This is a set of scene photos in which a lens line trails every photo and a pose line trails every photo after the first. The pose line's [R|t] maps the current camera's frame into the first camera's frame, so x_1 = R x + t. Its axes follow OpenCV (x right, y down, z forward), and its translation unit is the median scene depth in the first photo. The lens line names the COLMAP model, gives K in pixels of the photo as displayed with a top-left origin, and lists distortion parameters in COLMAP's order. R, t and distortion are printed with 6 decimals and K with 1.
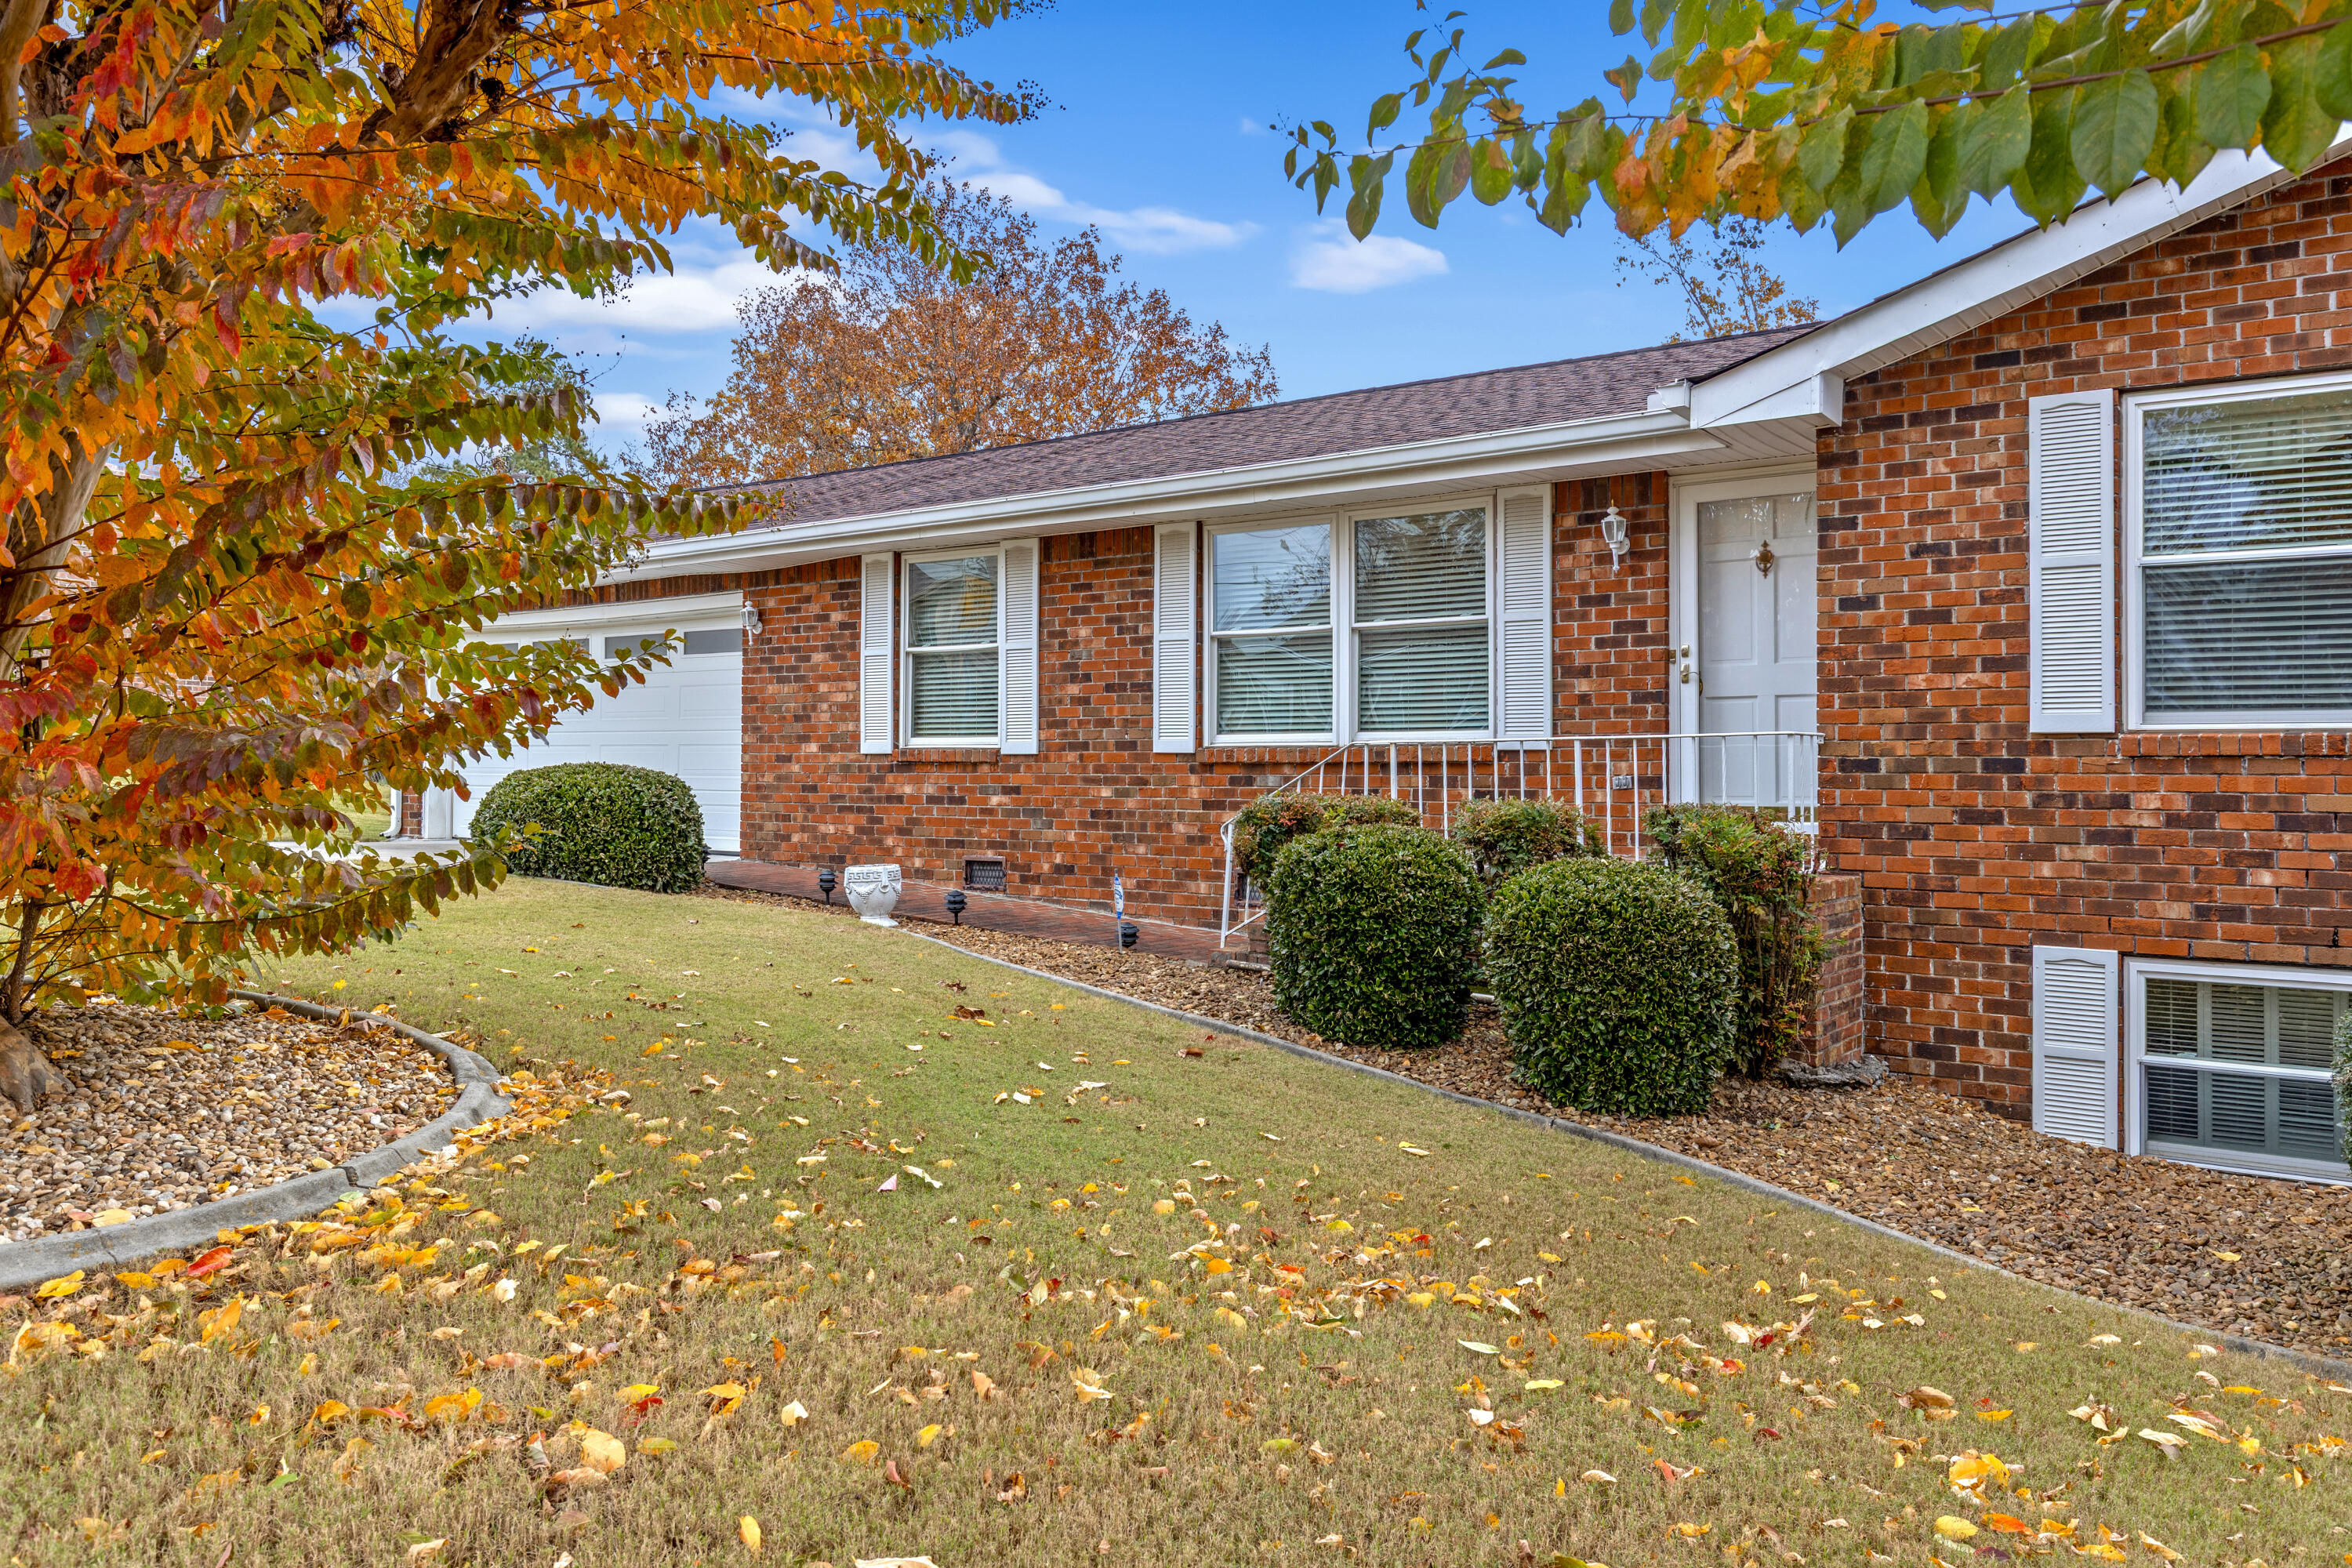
lens RADIAL K [[1729.9, 0, 1182.9], [0, 1729.9, 741.4], [0, 0, 1]] dist [-0.001685, -0.006106]
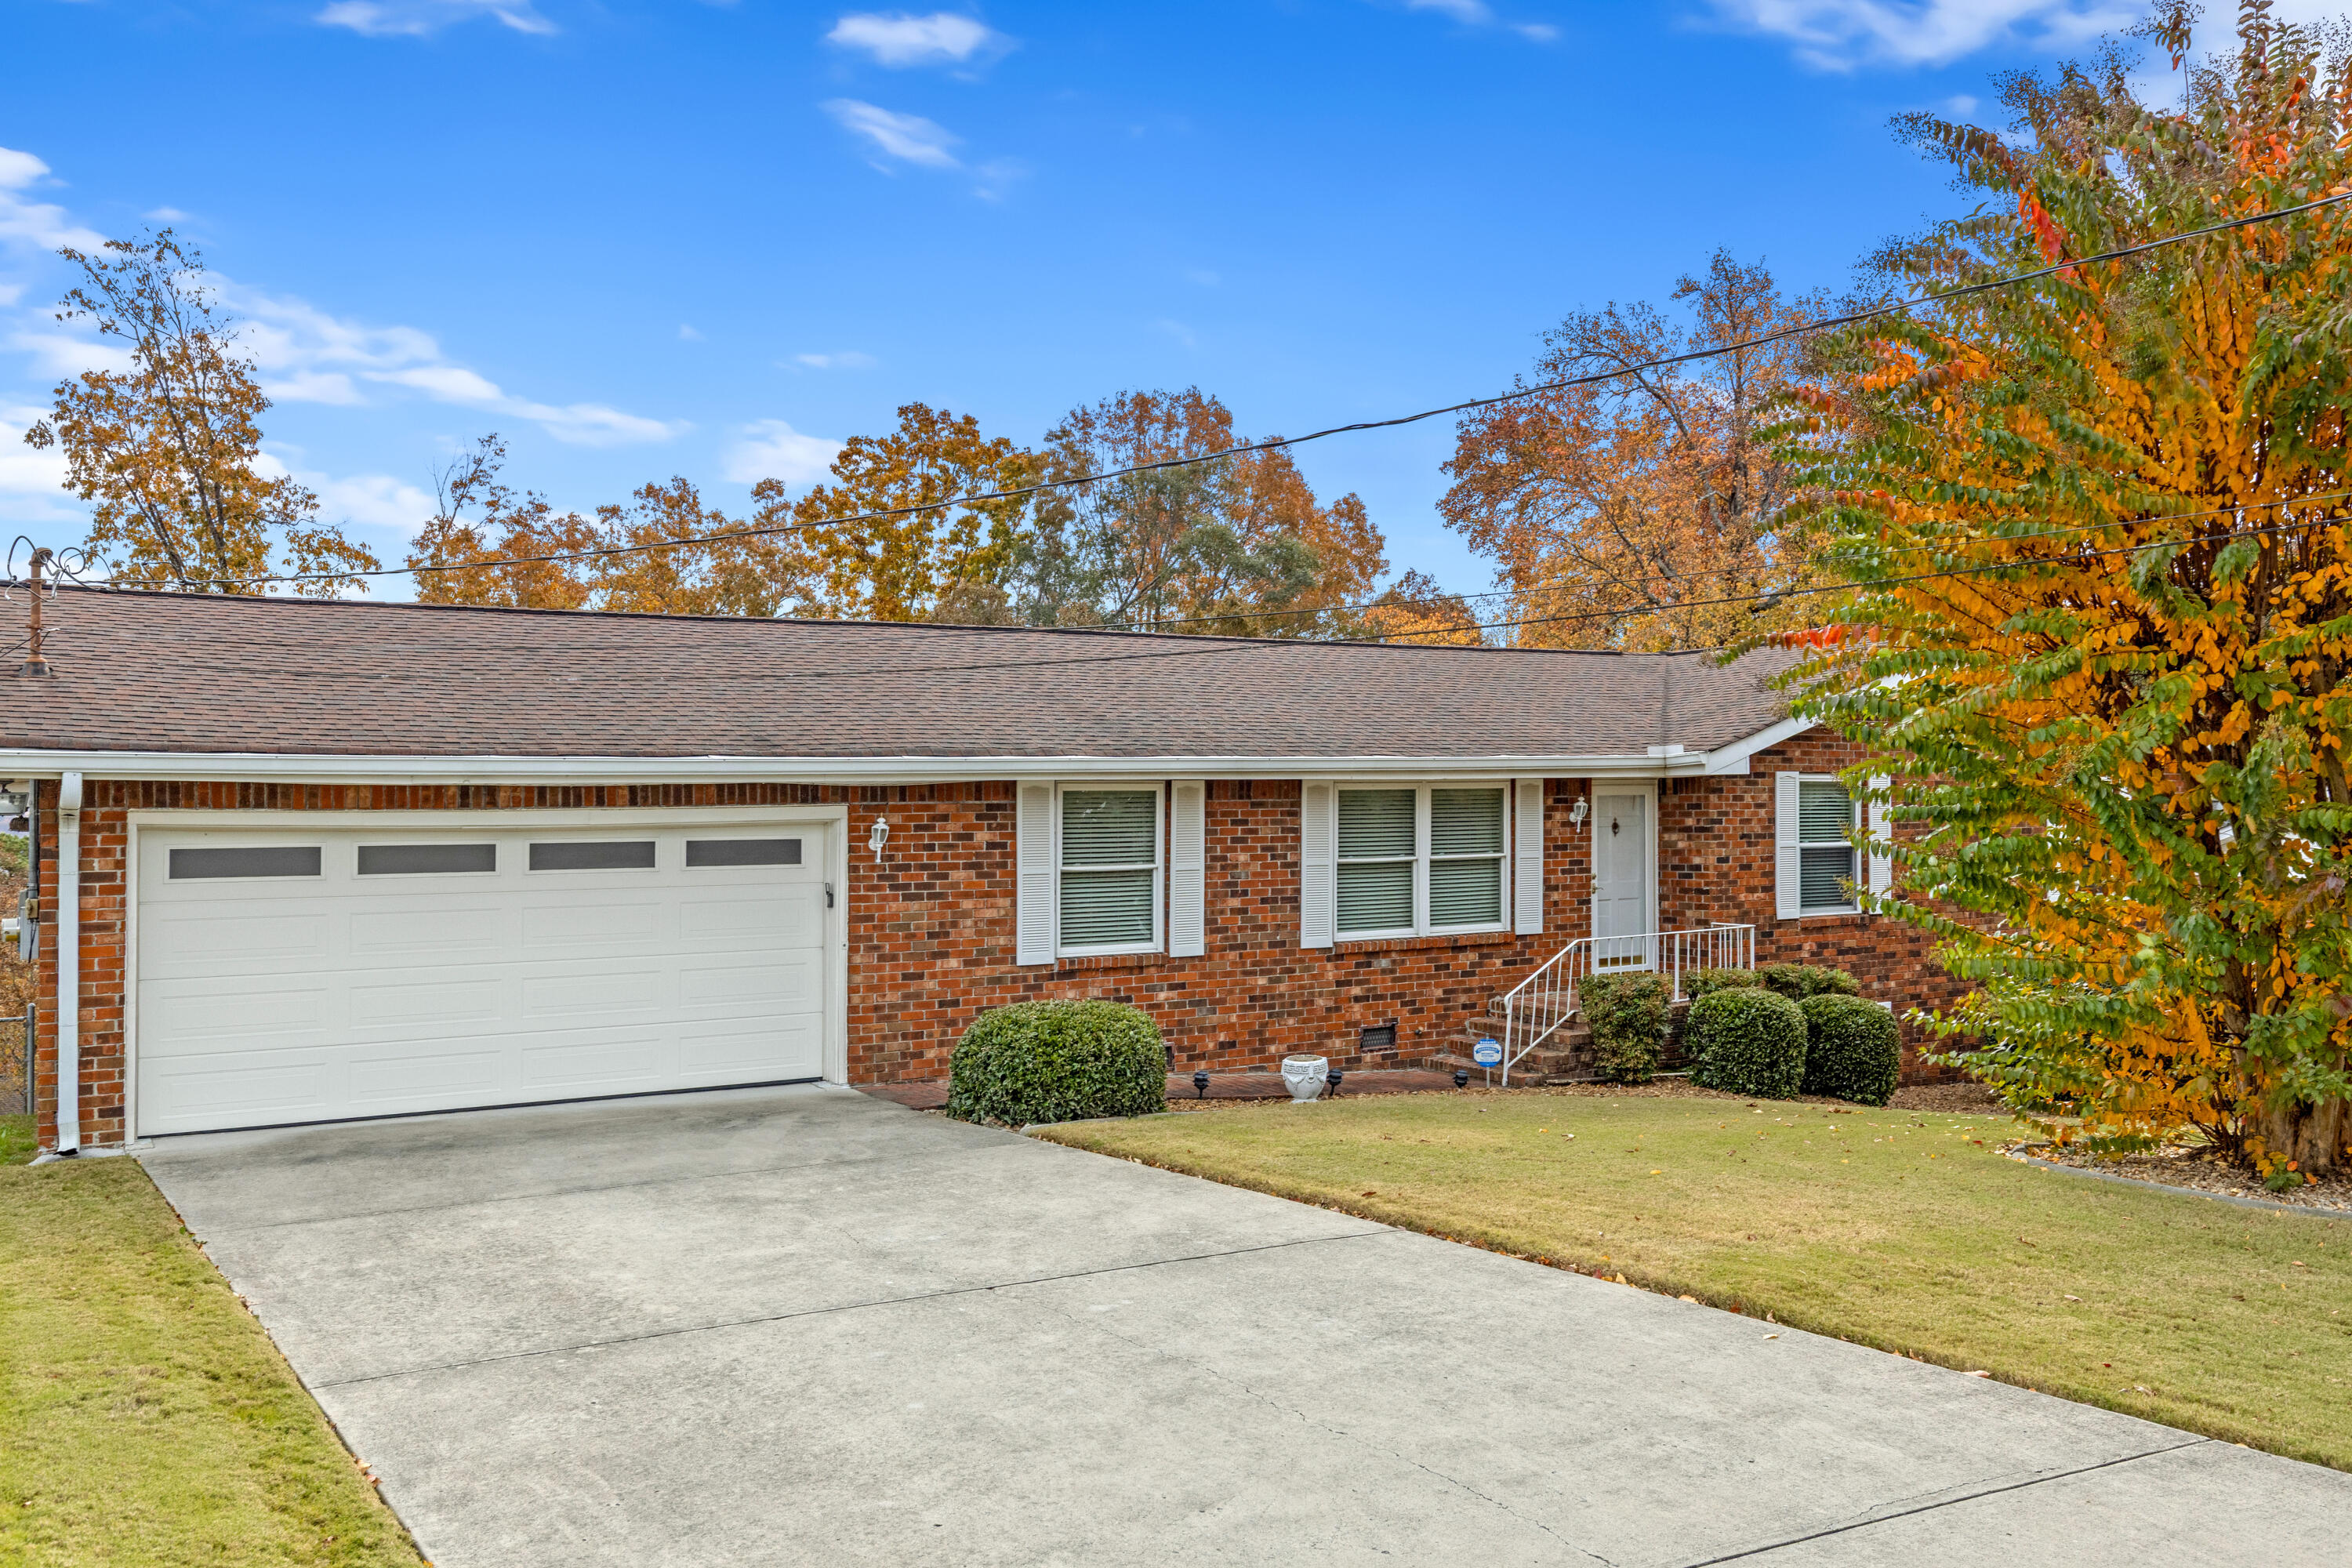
lens RADIAL K [[1733.2, 0, 1142.3], [0, 1733.2, 902.3], [0, 0, 1]] dist [0.002882, -0.001961]
pose [[0.403713, -0.056906, 0.913114, -1.291811], [-0.002113, 0.998003, 0.063130, -0.113915], [-0.914883, -0.027416, 0.402787, 0.569750]]
